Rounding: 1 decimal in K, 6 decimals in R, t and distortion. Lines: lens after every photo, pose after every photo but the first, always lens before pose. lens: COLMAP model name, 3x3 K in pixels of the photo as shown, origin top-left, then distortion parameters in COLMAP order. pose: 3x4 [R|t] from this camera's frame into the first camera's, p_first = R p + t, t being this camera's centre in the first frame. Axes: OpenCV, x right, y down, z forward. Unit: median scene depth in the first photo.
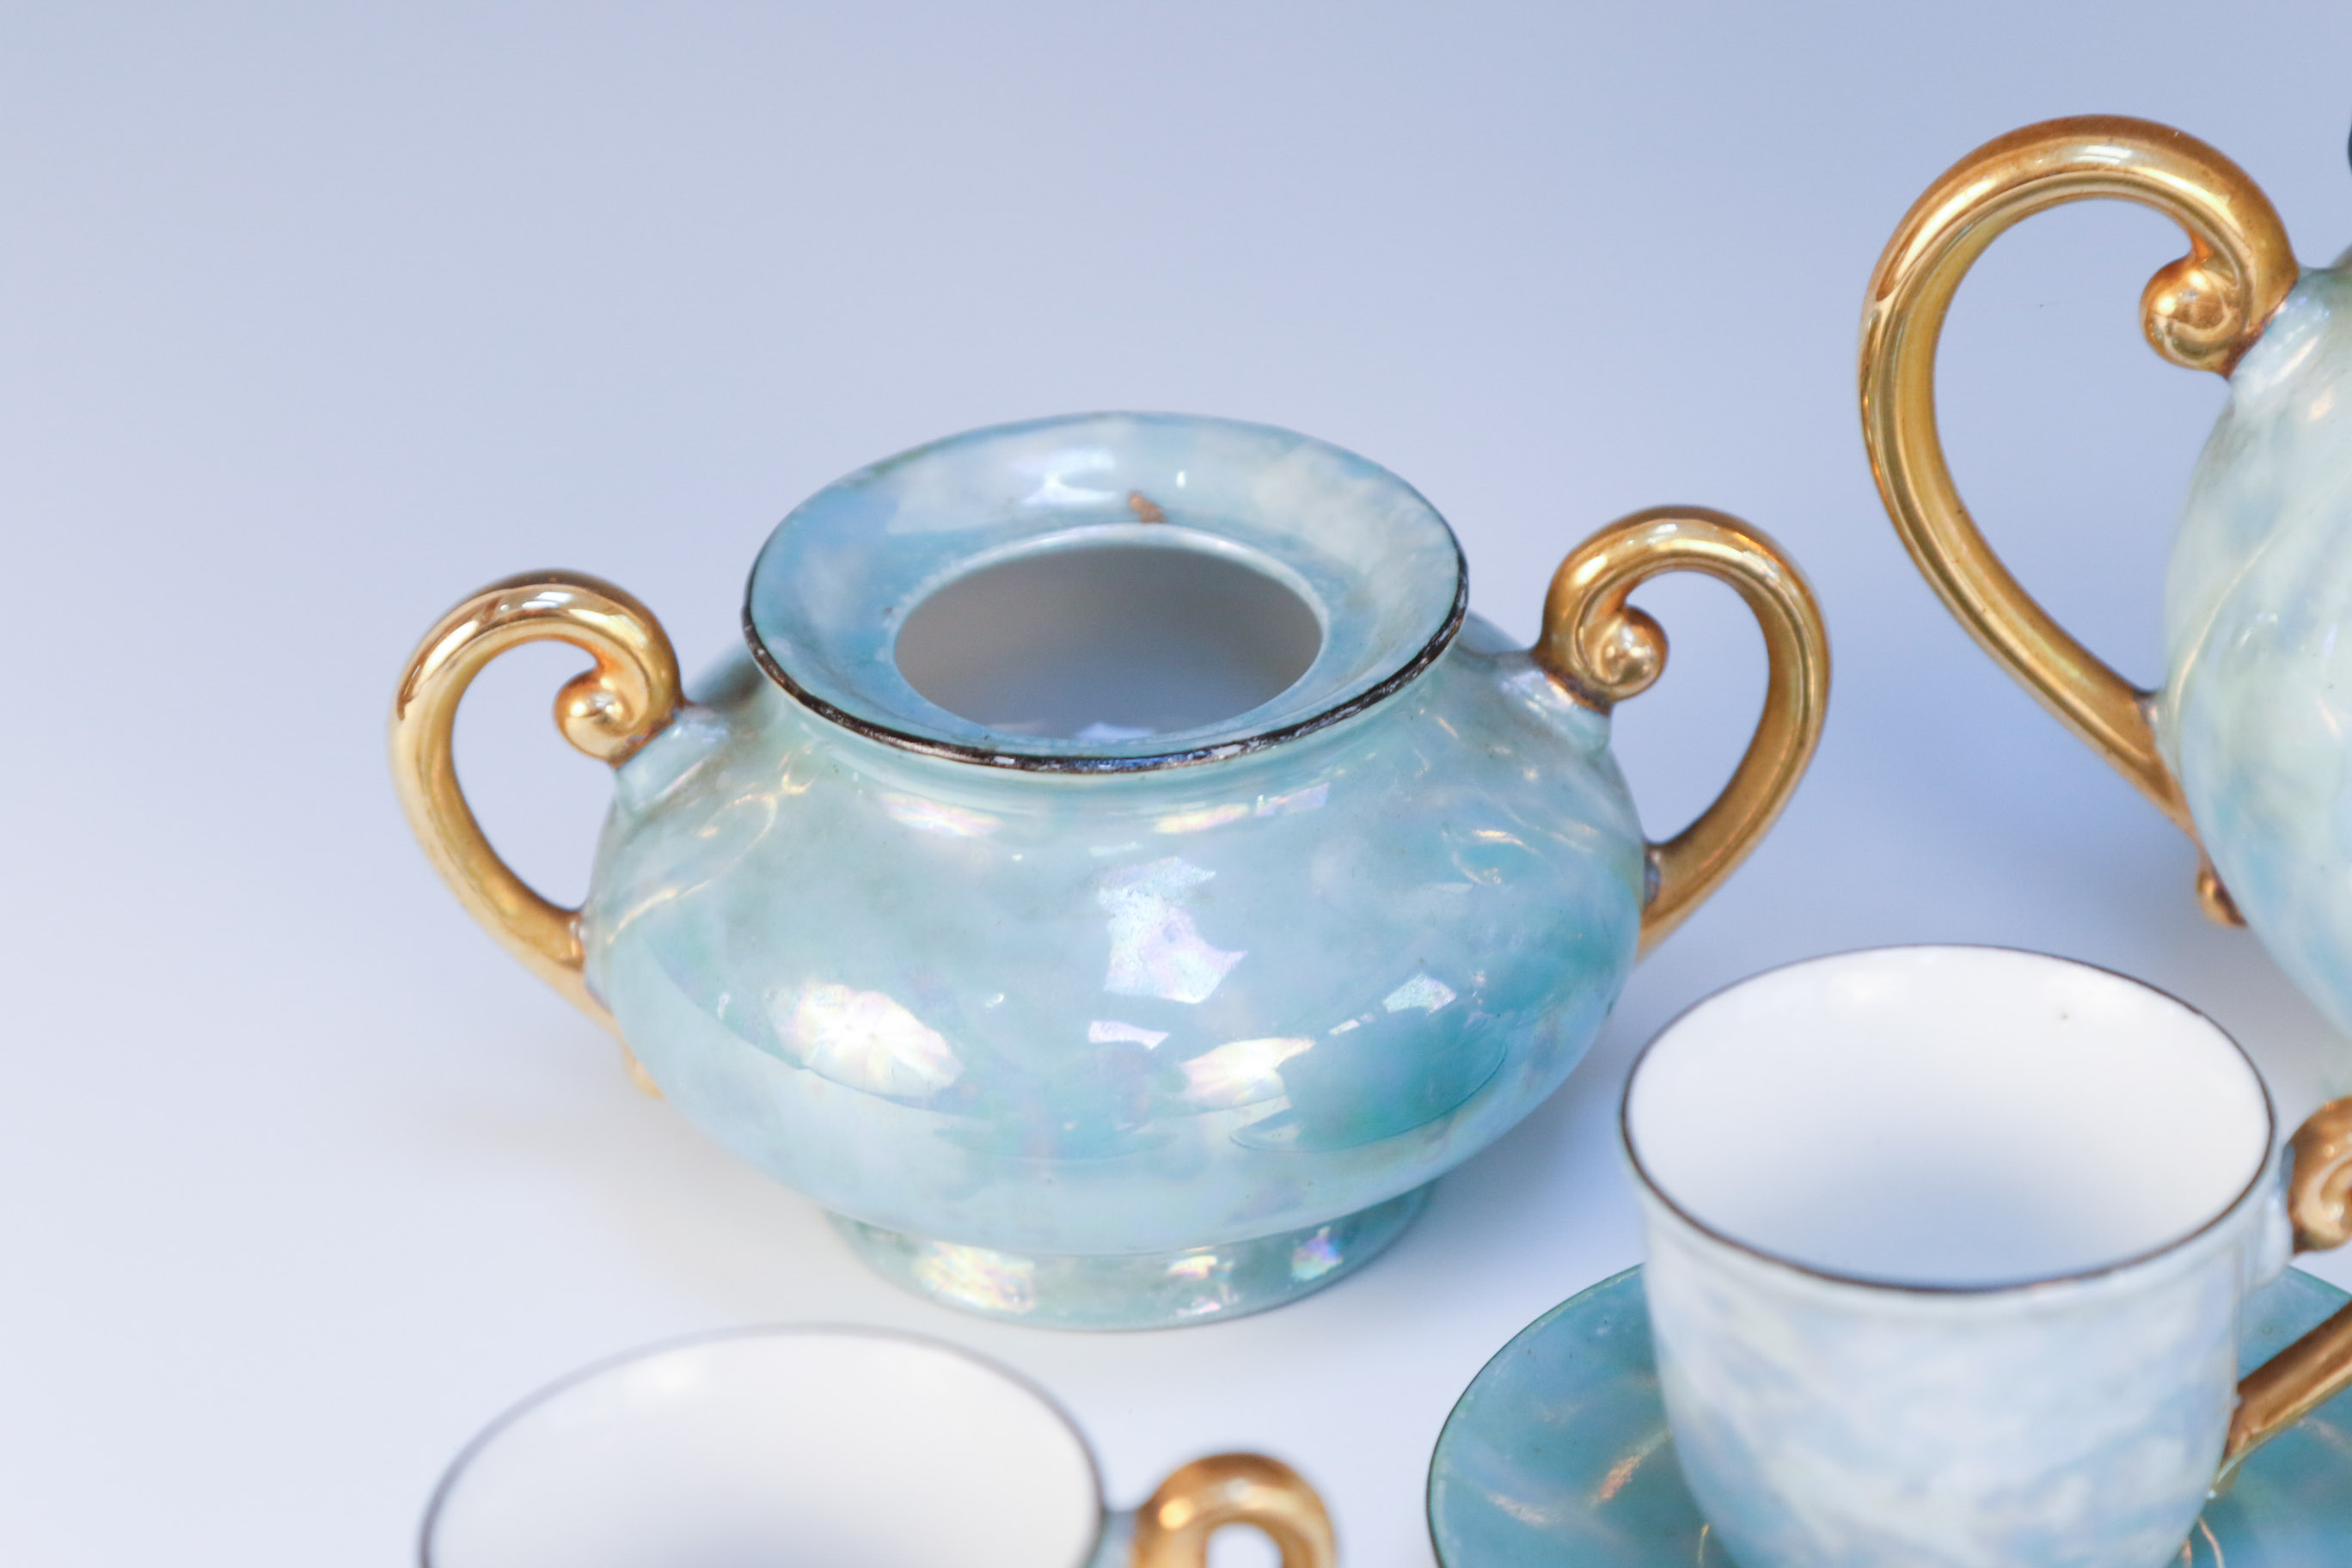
lens RADIAL K [[9823.6, 0, 1140.3], [0, 9823.6, 788.5], [0, 0, 1]] dist [0.368910, 2.494028]
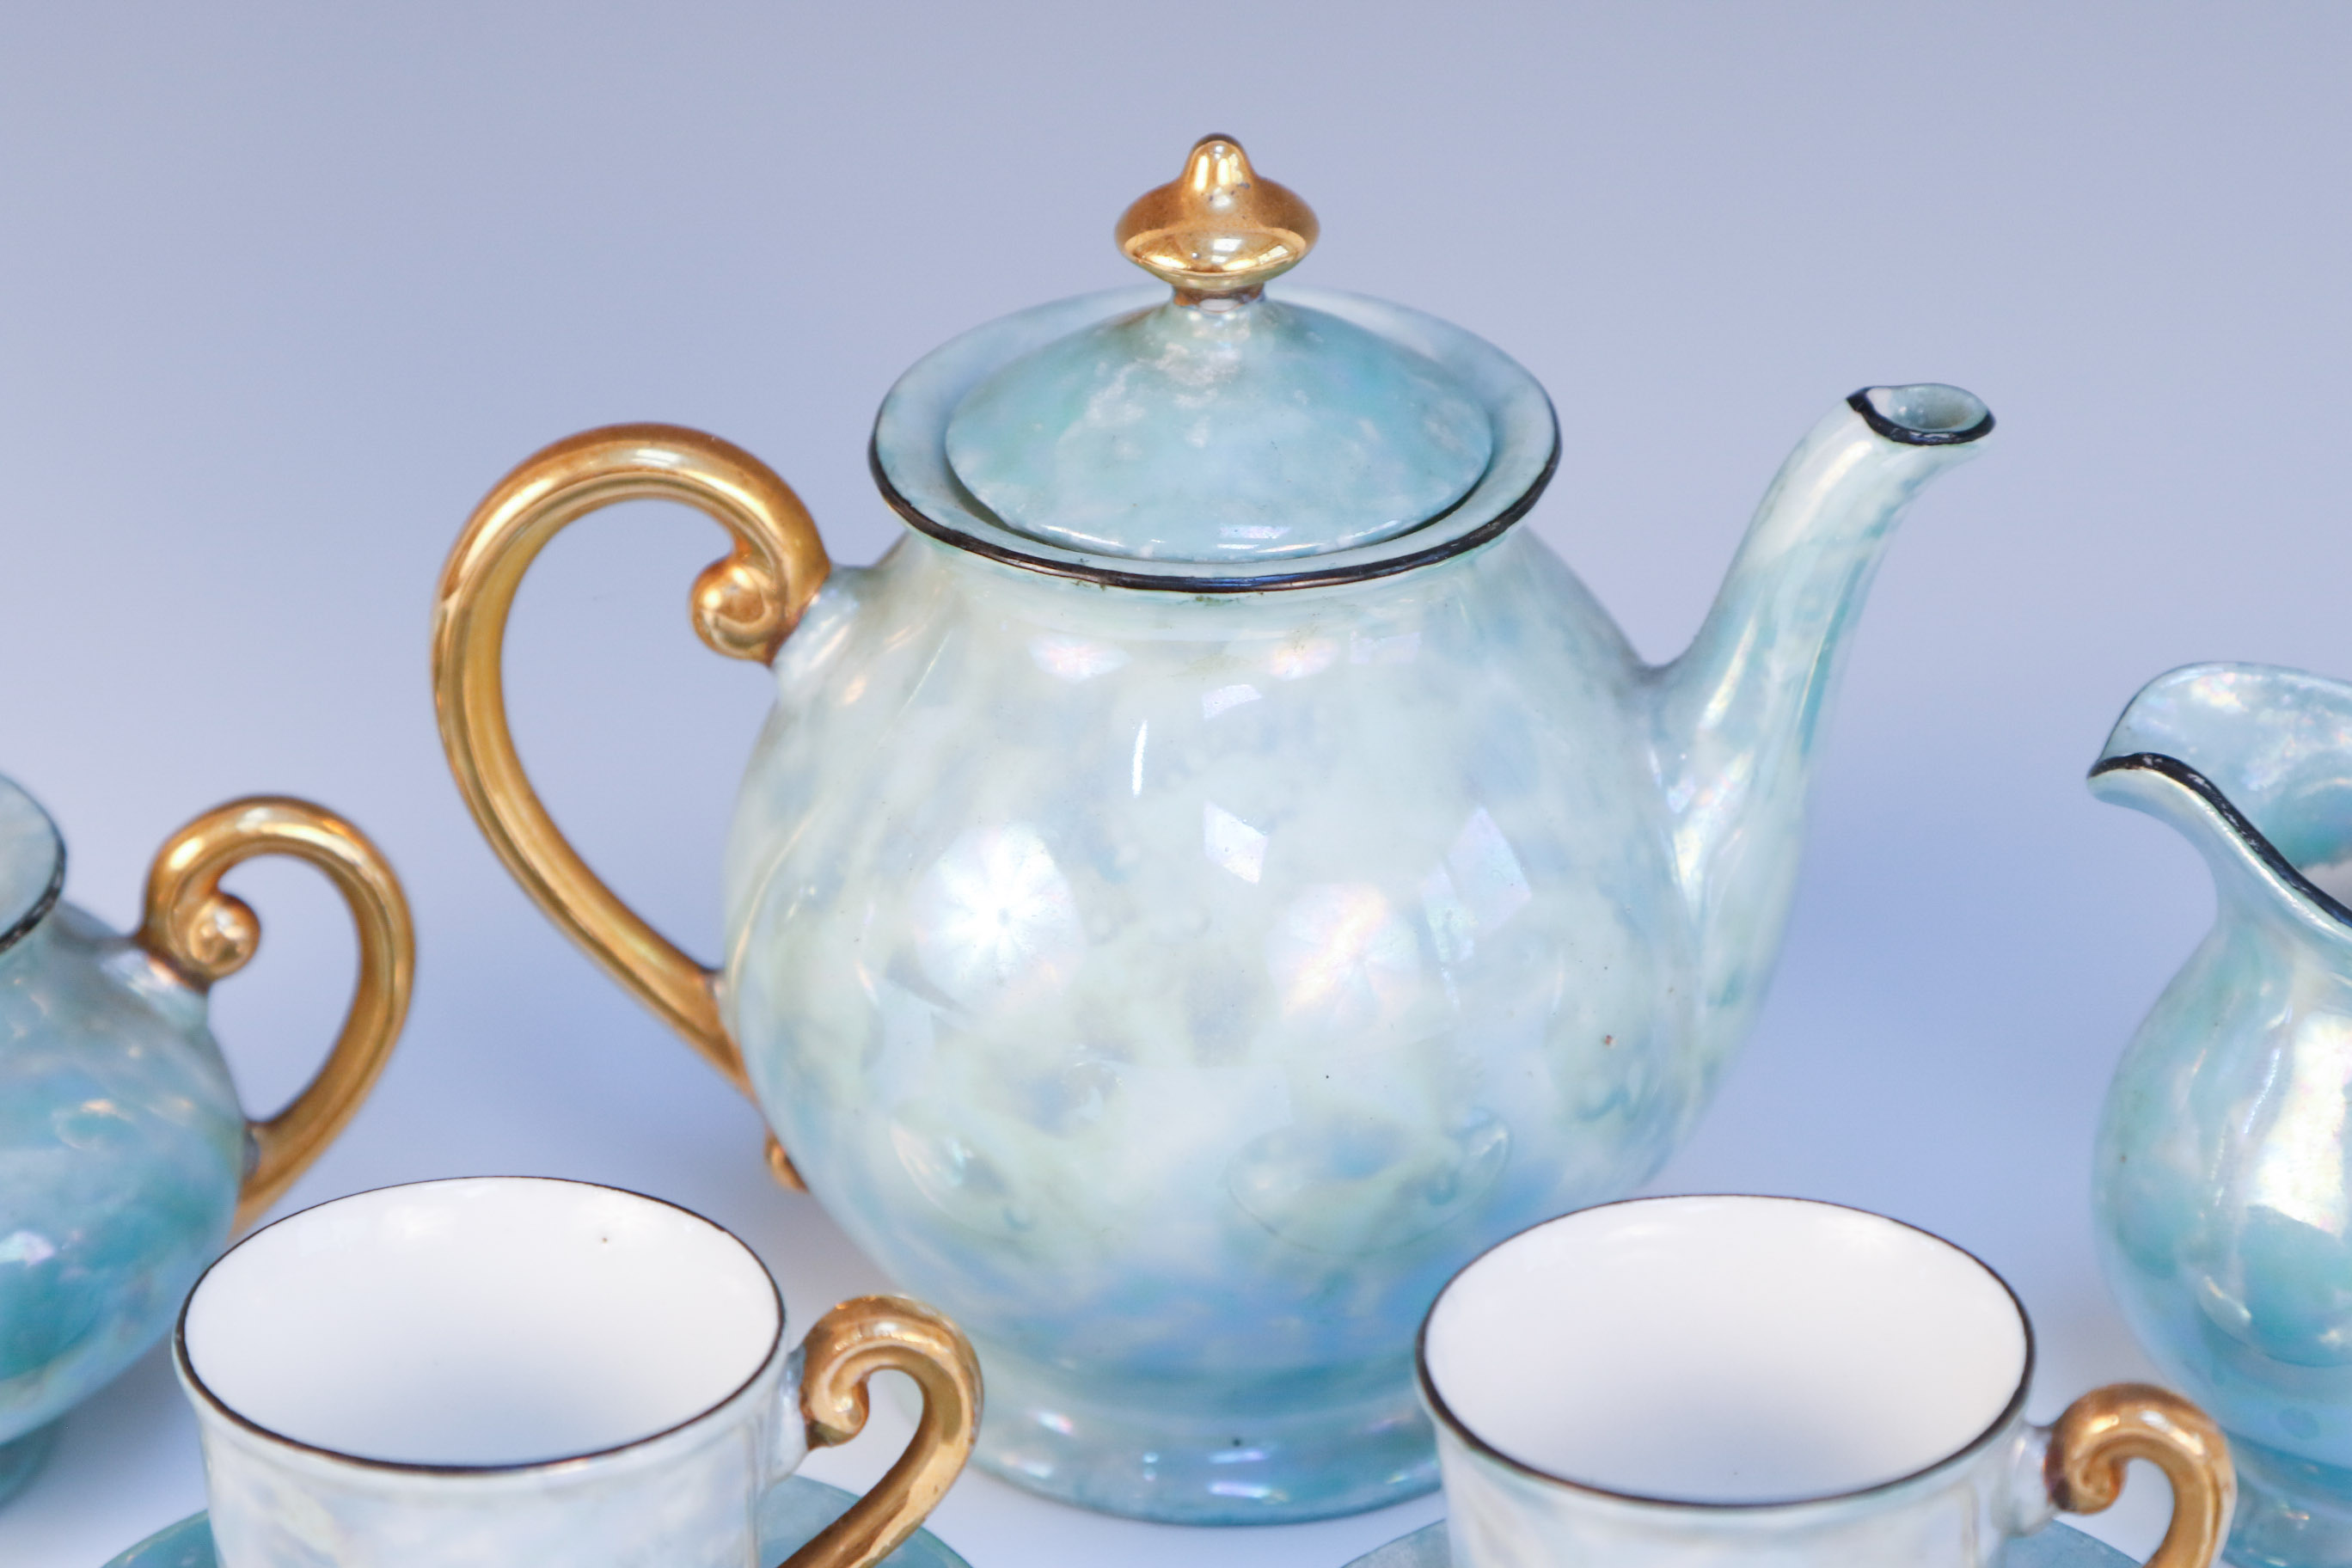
lens RADIAL K [[9823.6, 0, 1140.3], [0, 9823.6, 788.5], [0, 0, 1]] dist [0.368910, 2.494028]
pose [[0.995412, -0.009695, 0.095192, 0.047785], [0.016837, 0.997078, -0.074517, 0.052439], [-0.094191, 0.075777, 0.992666, -0.070401]]
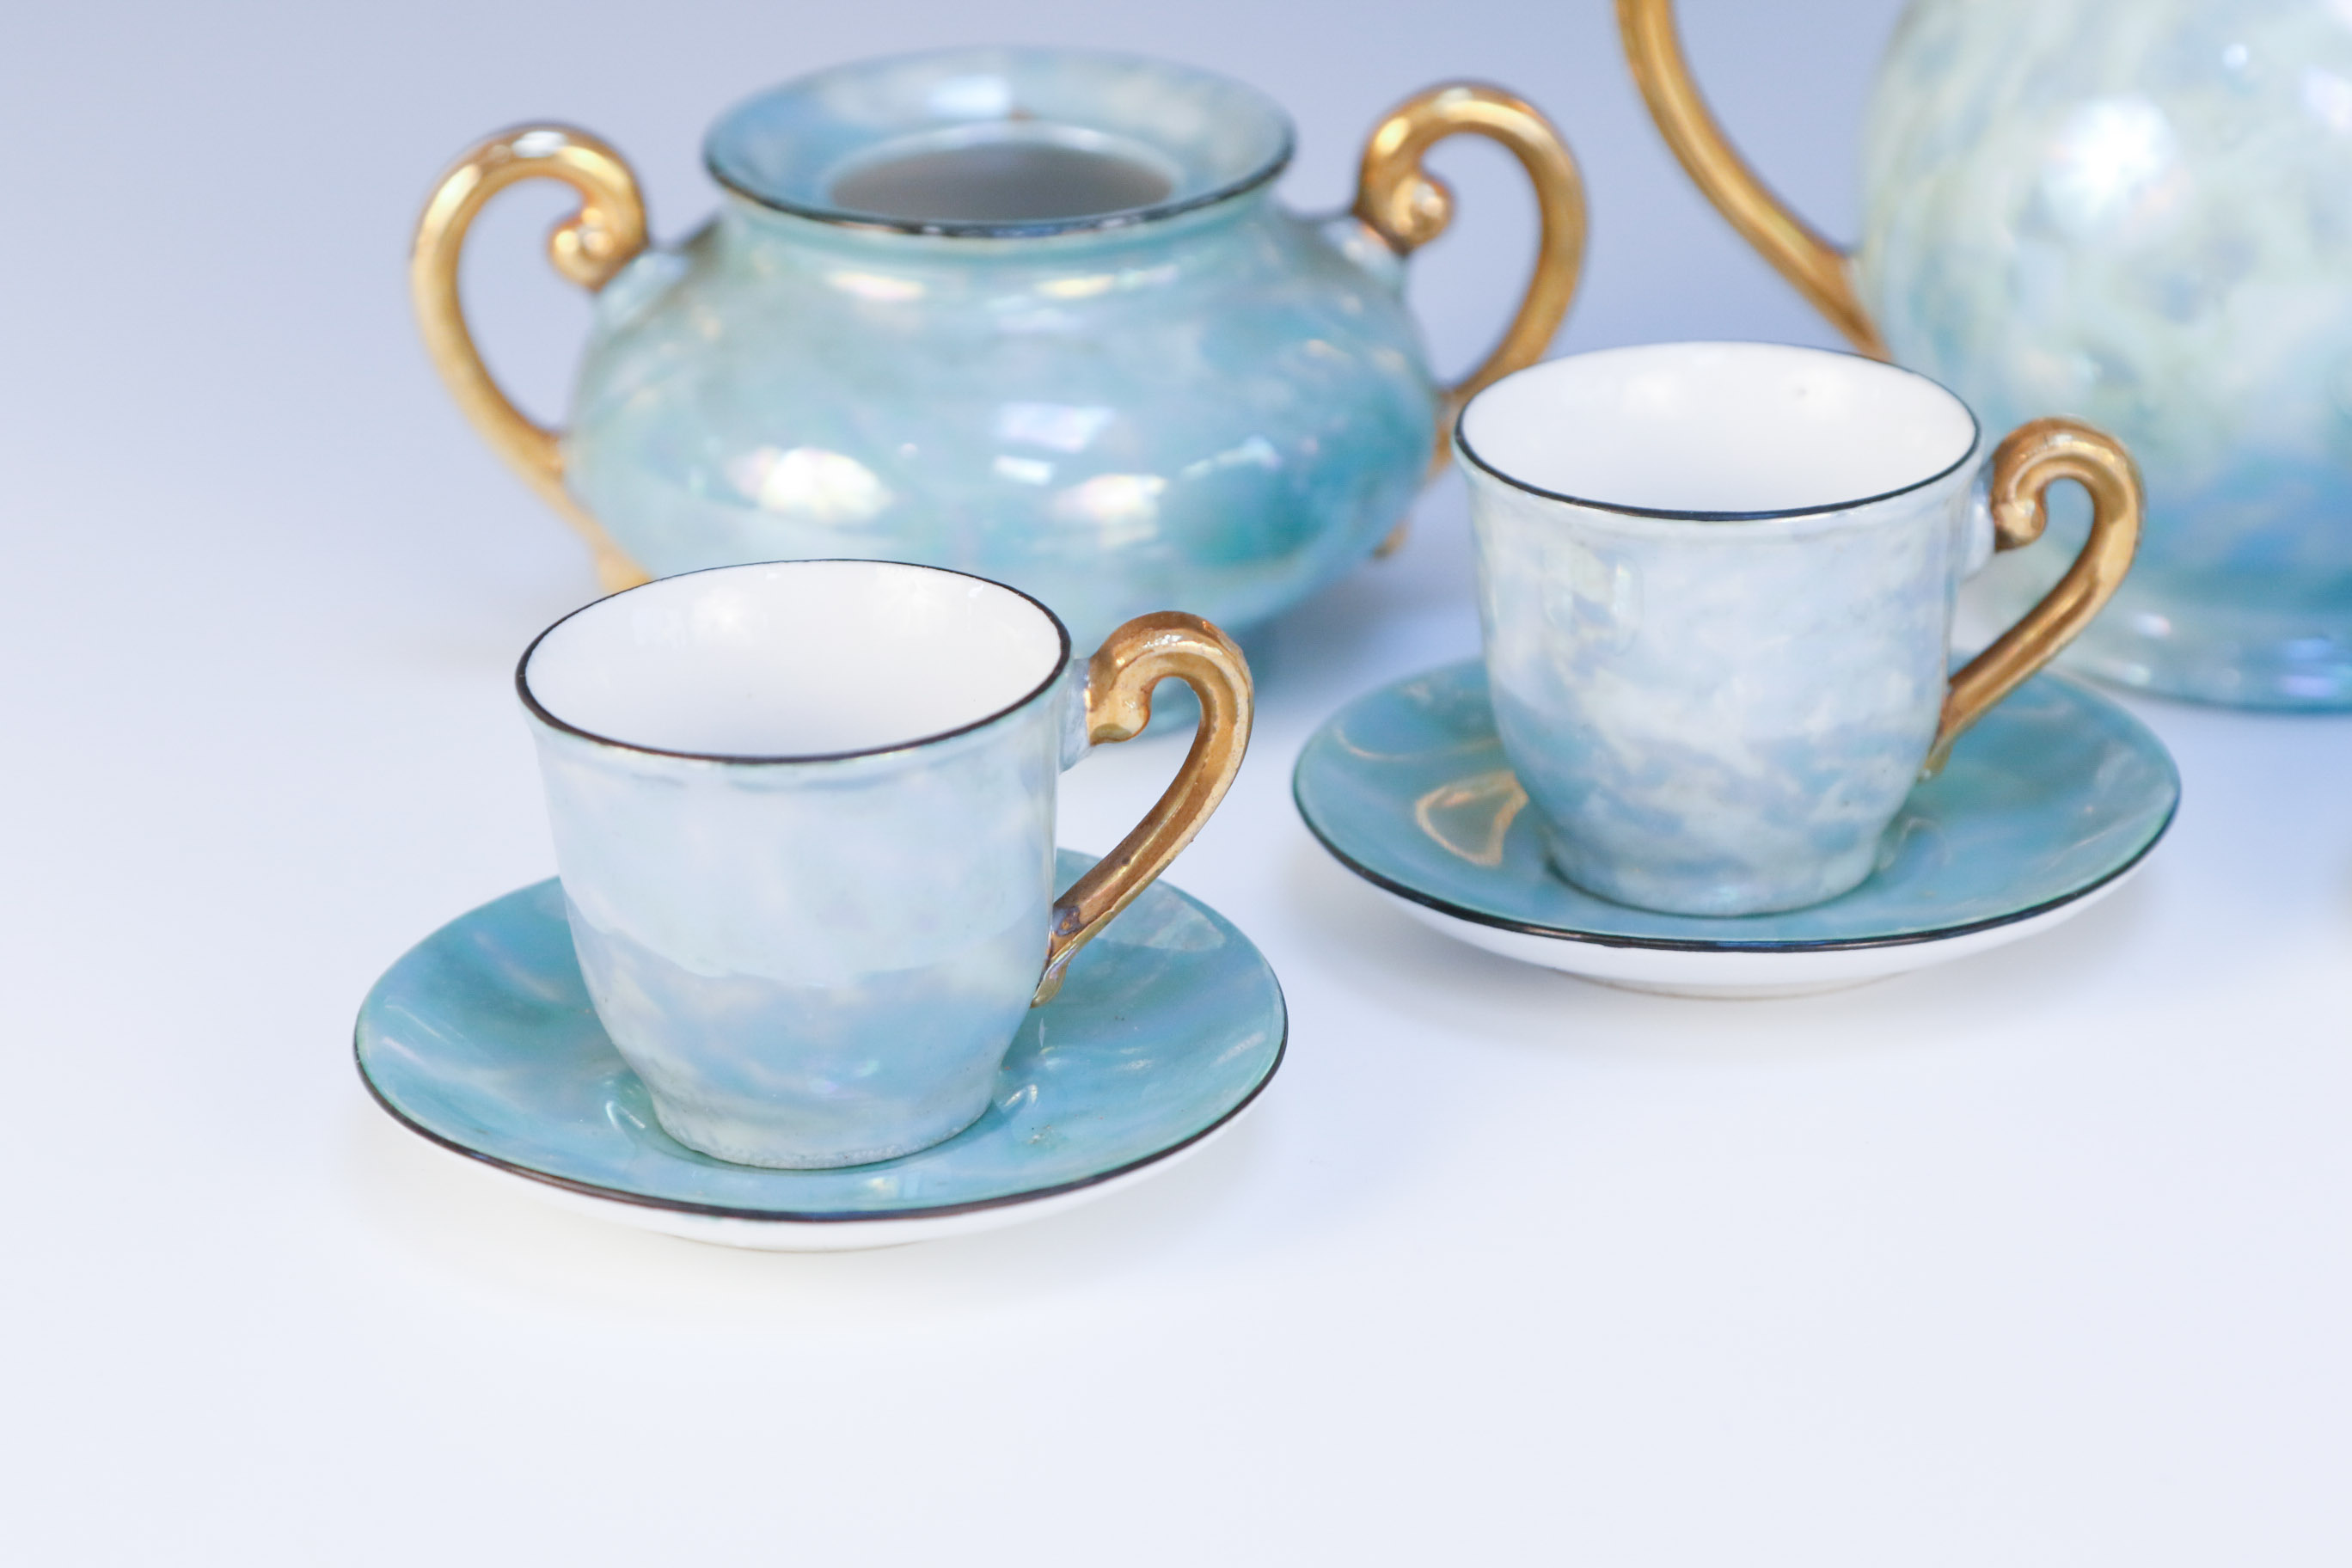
lens RADIAL K [[9823.6, 0, 1140.3], [0, 9823.6, 788.5], [0, 0, 1]] dist [0.368910, 2.494028]
pose [[0.997963, -0.003953, 0.063667, -0.064641], [0.013130, 0.989435, -0.144384, 0.237325], [-0.062423, 0.144926, 0.987471, -0.196305]]
